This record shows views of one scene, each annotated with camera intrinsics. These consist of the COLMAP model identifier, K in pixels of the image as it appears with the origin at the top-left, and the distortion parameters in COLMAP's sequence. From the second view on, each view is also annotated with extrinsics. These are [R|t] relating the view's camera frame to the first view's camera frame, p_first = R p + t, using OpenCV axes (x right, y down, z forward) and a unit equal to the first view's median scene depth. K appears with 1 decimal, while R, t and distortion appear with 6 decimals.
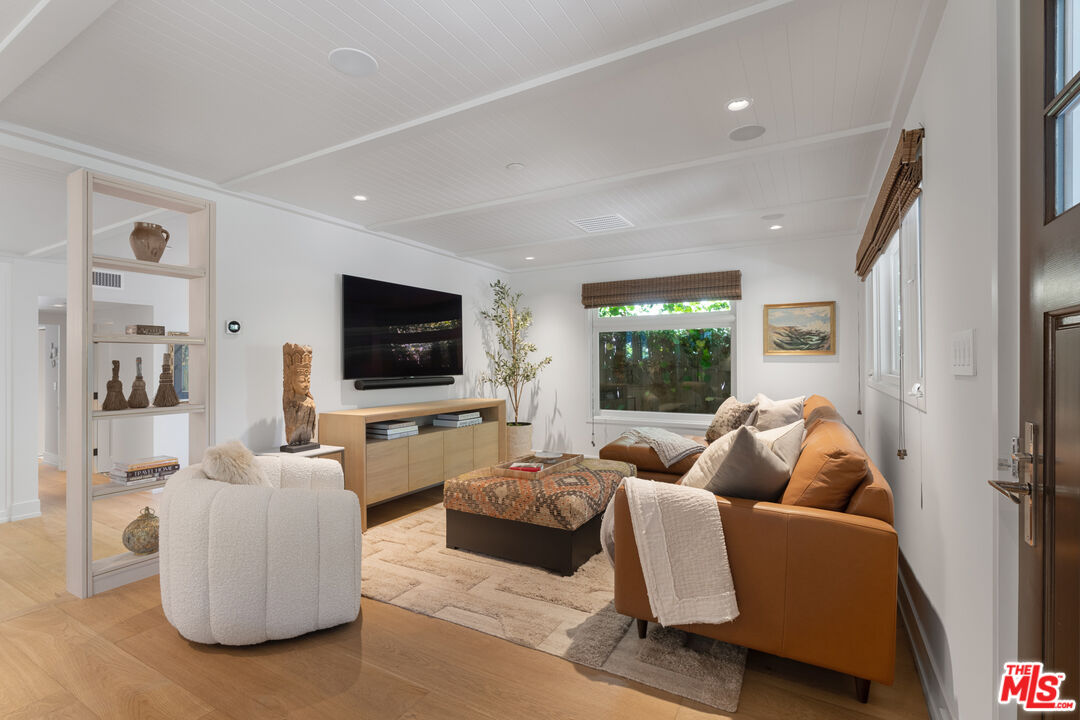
lens RADIAL K [[481.7, 0, 536.1], [0, 481.7, 363.1], [0, 0, 1]] dist [-0.004206, 0.000371]
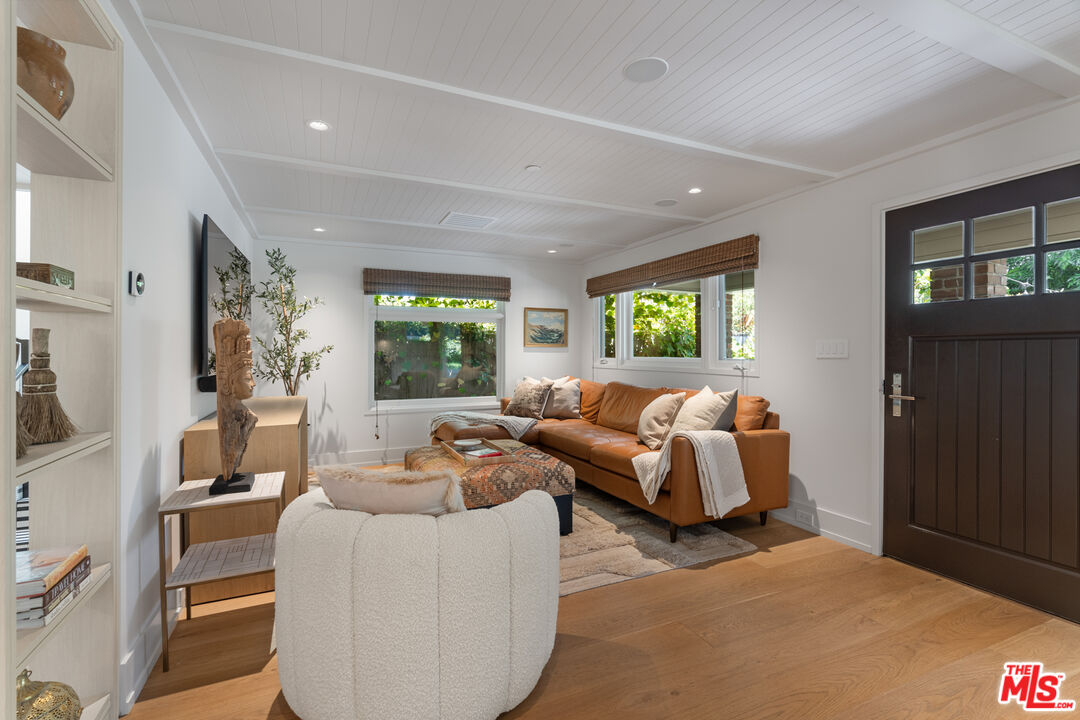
lens RADIAL K [[483.5, 0, 522.3], [0, 483.5, 356.7], [0, 0, 1]] dist [-0.002192, -0.000048]
pose [[0.602122, -0.003797, 0.798395, -0.581626], [-0.001581, 0.999981, 0.005948, 0.002694], [-0.798403, -0.004844, 0.602105, 0.235980]]
